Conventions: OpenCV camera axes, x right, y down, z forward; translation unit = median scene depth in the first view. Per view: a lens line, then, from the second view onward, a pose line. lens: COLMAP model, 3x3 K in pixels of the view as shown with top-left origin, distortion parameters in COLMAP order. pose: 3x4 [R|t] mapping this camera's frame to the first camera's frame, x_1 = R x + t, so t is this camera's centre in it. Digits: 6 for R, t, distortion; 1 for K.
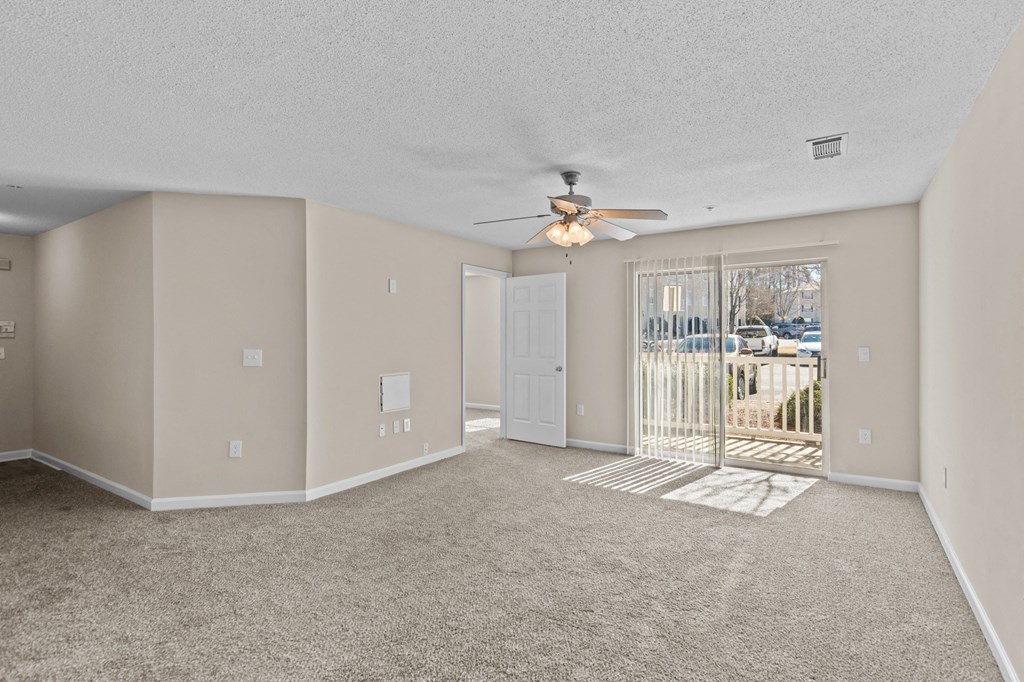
lens RADIAL K [[502.7, 0, 512.0], [0, 502.7, 341.0], [0, 0, 1]] dist [0.001373, 0.001091]
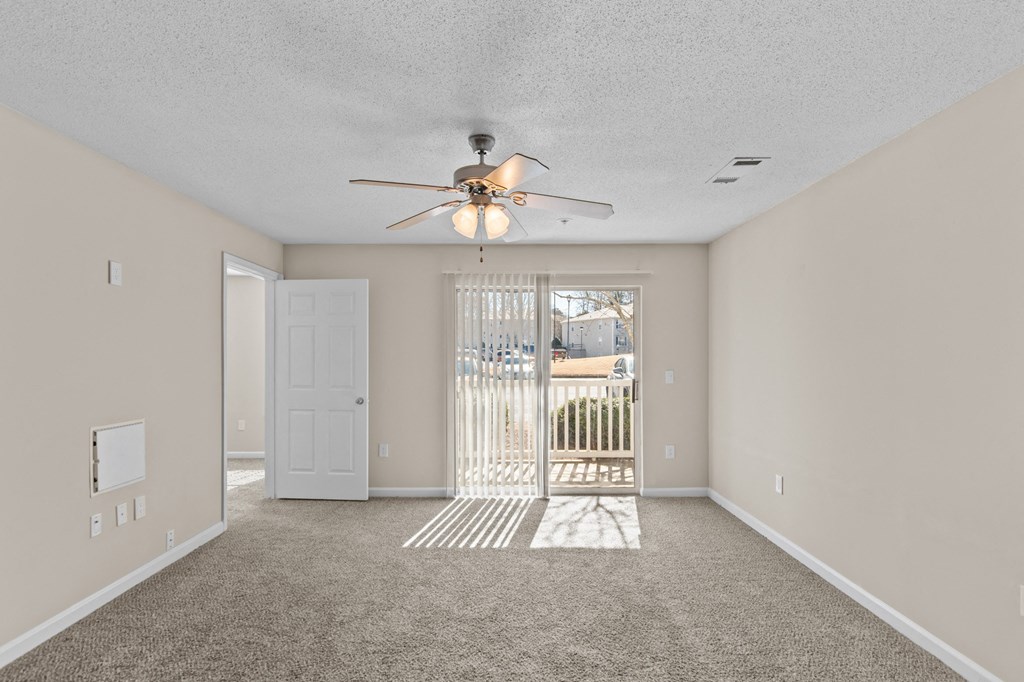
lens RADIAL K [[505.1, 0, 511.2], [0, 505.1, 363.6], [0, 0, 1]] dist [0.000961, 0.000574]
pose [[0.830490, -0.002764, 0.557026, -0.187403], [0.003082, 0.999995, 0.000367, -0.003647], [-0.557025, 0.001412, 0.830495, 0.264841]]
